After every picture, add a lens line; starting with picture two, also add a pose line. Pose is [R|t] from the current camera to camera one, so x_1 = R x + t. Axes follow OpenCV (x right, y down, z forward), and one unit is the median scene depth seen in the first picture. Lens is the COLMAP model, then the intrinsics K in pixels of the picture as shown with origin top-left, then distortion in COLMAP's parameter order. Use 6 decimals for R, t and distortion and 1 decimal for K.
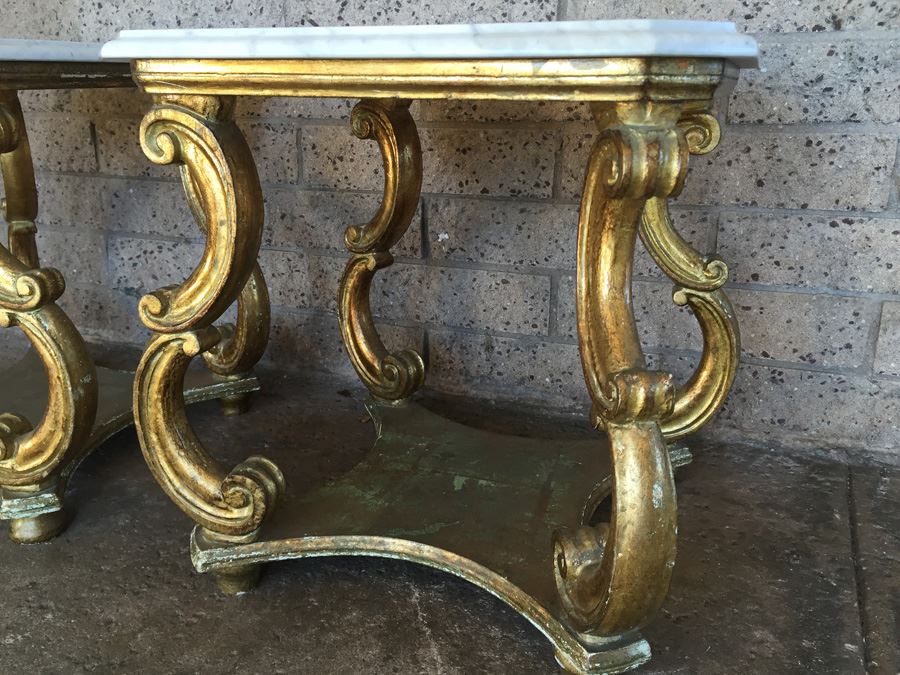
lens RADIAL K [[771.7, 0, 446.4], [0, 771.7, 337.7], [0, 0, 1]] dist [0.094252, -0.136085]
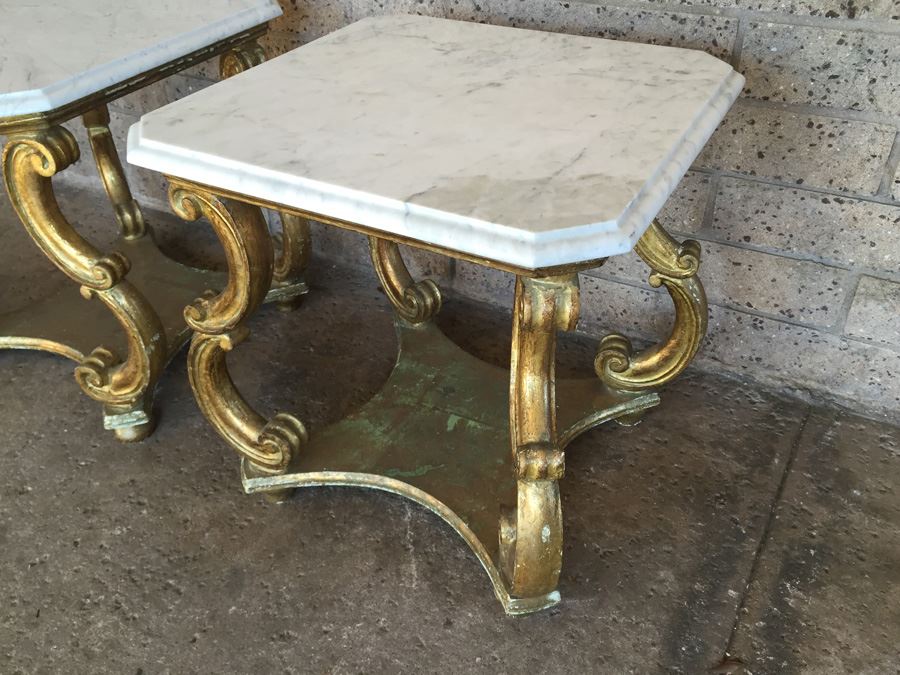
lens RADIAL K [[771.7, 0, 446.4], [0, 771.7, 337.7], [0, 0, 1]] dist [0.094252, -0.136085]
pose [[0.991348, 0.059224, -0.117142, 0.136760], [-0.018458, 0.946458, 0.322298, -0.321475], [0.129958, -0.317347, 0.939362, -0.109556]]
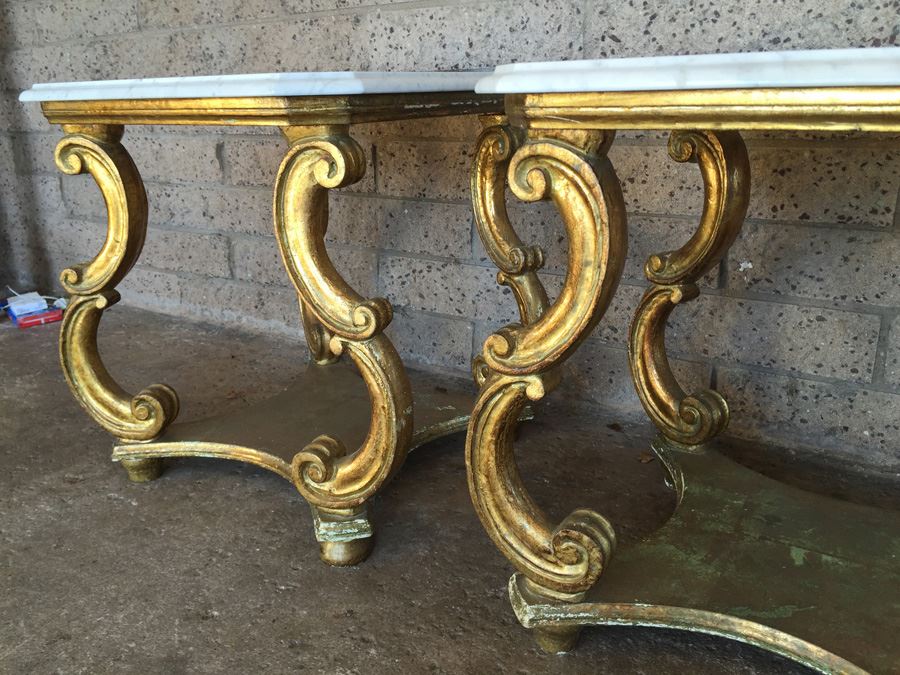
lens RADIAL K [[771.7, 0, 446.4], [0, 771.7, 337.7], [0, 0, 1]] dist [0.094252, -0.136085]
pose [[0.973235, 0.047647, -0.224818, -0.174165], [-0.049268, 0.998784, -0.001601, -0.035871], [0.224468, 0.012634, 0.974399, 0.043946]]
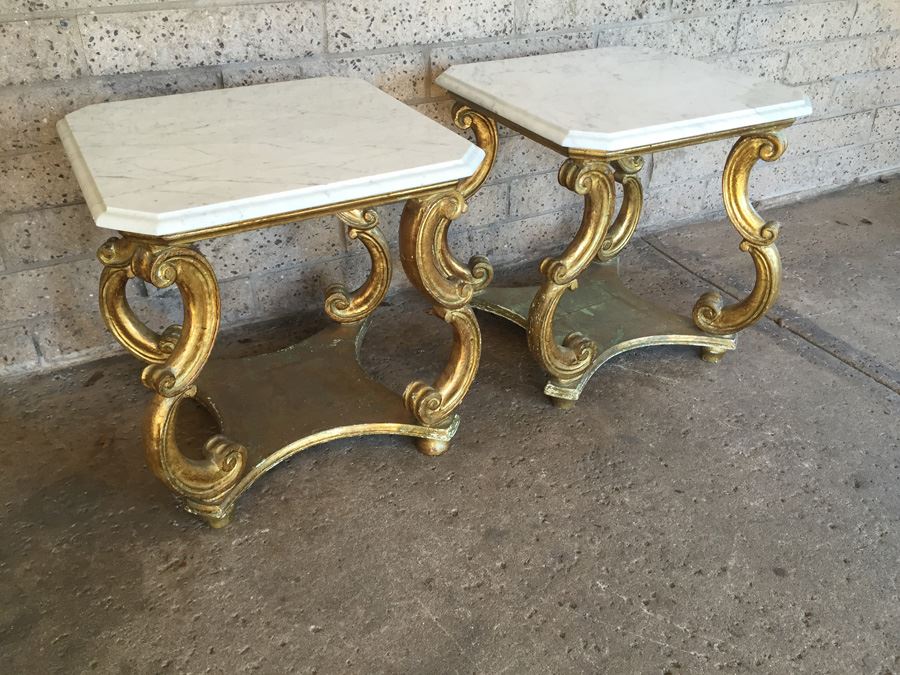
lens RADIAL K [[771.7, 0, 446.4], [0, 771.7, 337.7], [0, 0, 1]] dist [0.094252, -0.136085]
pose [[0.658580, -0.395358, 0.640285, -1.337266], [0.229581, 0.915862, 0.329378, -0.417451], [-0.716635, -0.069924, 0.693935, -0.036845]]
